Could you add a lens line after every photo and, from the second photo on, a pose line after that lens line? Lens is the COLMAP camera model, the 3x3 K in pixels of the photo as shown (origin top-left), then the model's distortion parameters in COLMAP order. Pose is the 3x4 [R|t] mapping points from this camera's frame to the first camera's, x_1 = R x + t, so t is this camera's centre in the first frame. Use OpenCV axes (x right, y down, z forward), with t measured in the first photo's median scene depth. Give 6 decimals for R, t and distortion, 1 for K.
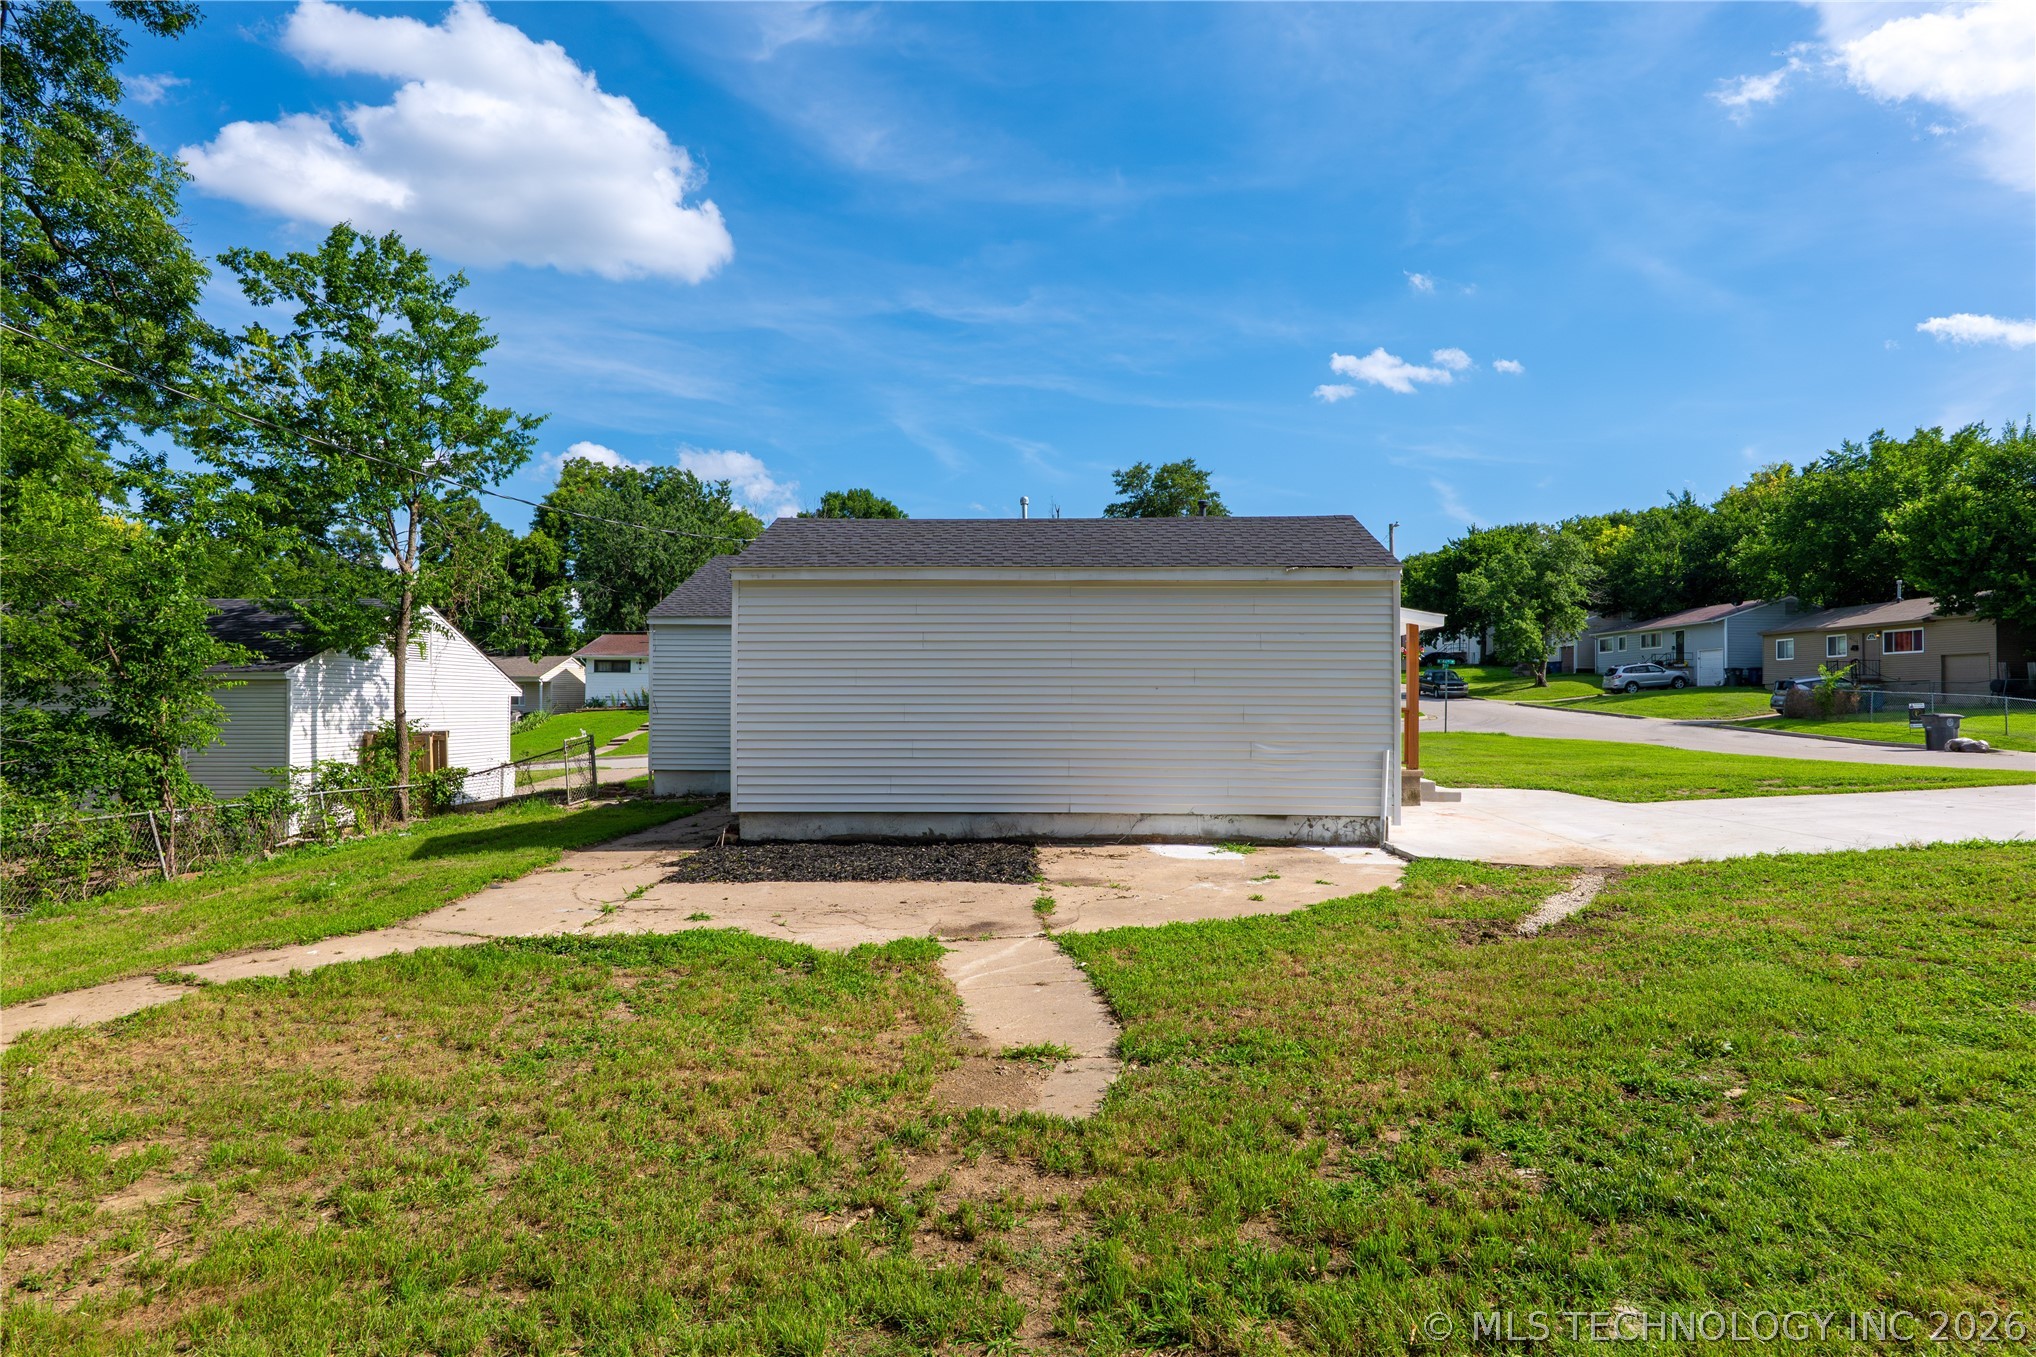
lens RADIAL K [[1072.0, 0, 1016.8], [0, 1072.0, 688.5], [0, 0, 1]] dist [-0.021639, 0.011488]
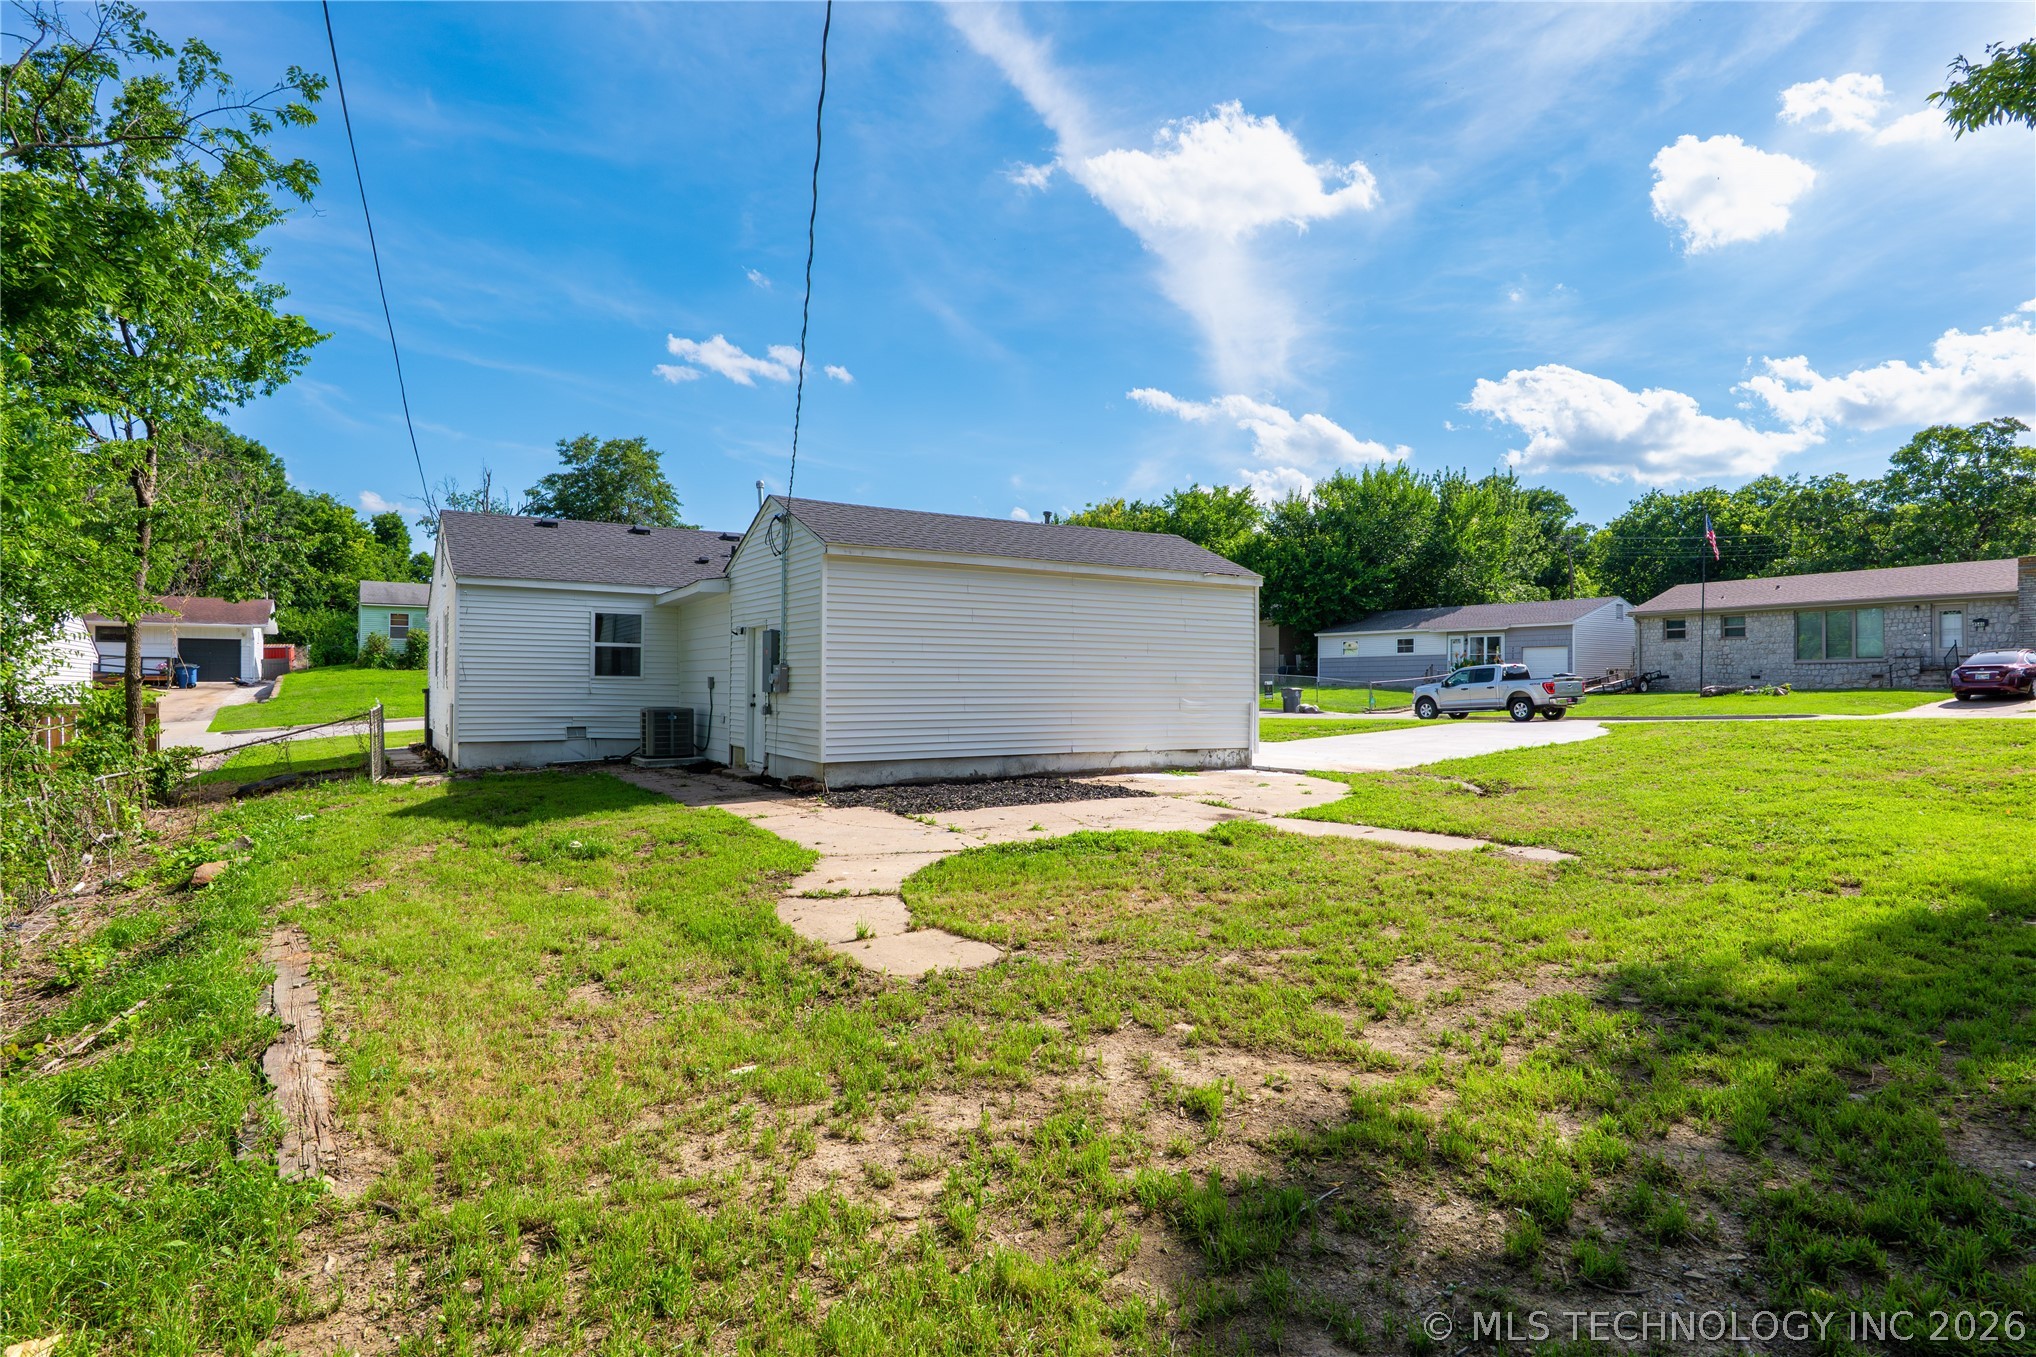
lens RADIAL K [[1072.0, 0, 978.2], [0, 1072.0, 653.1], [0, 0, 1]] dist [-0.021639, 0.011488]
pose [[0.839450, 0.018354, 0.543126, -0.302775], [-0.008841, 0.999758, -0.020121, 0.009347], [-0.543364, 0.012089, 0.839410, -0.008552]]
